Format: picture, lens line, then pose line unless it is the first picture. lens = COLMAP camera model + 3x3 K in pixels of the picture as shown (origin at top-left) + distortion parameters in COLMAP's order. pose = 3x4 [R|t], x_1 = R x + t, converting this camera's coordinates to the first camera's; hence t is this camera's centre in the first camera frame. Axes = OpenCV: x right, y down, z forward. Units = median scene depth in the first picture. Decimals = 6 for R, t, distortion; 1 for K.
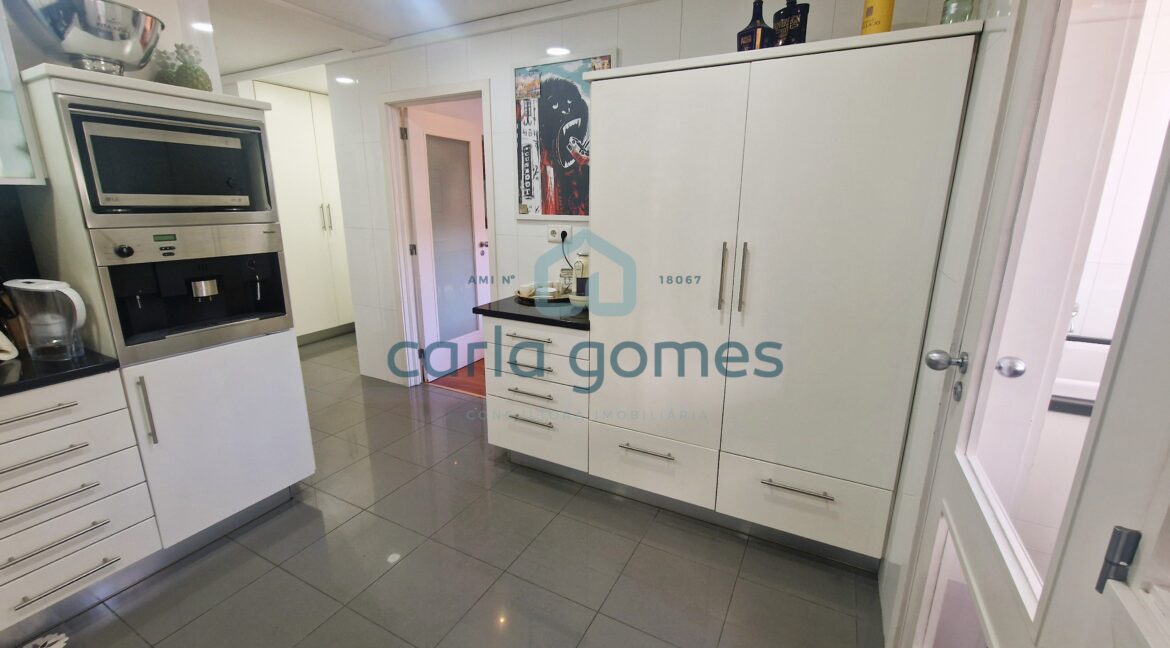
lens RADIAL K [[479.5, 0, 580.7], [0, 479.5, 319.1], [0, 0, 1]] dist [0.001347, -0.004401]
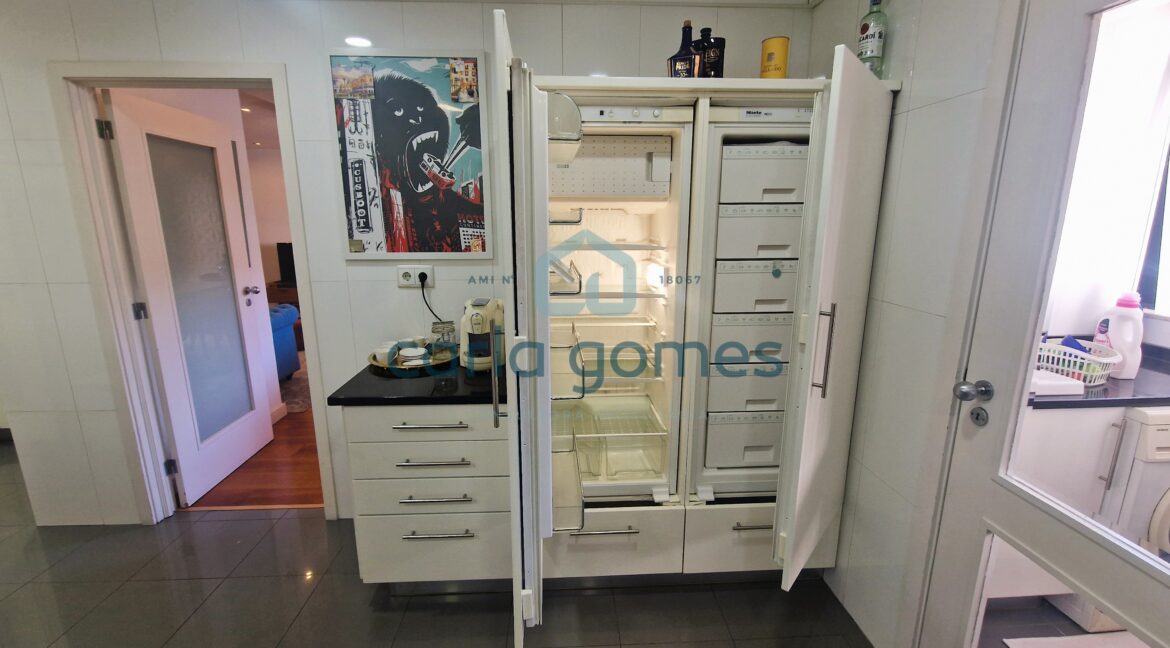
lens RADIAL K [[479.5, 0, 580.7], [0, 479.5, 319.1], [0, 0, 1]] dist [0.001347, -0.004401]
pose [[0.858640, -0.110510, 0.500525, -0.213261], [0.126945, 0.991909, 0.001231, -0.077439], [-0.496612, 0.062482, 0.865721, 0.204325]]
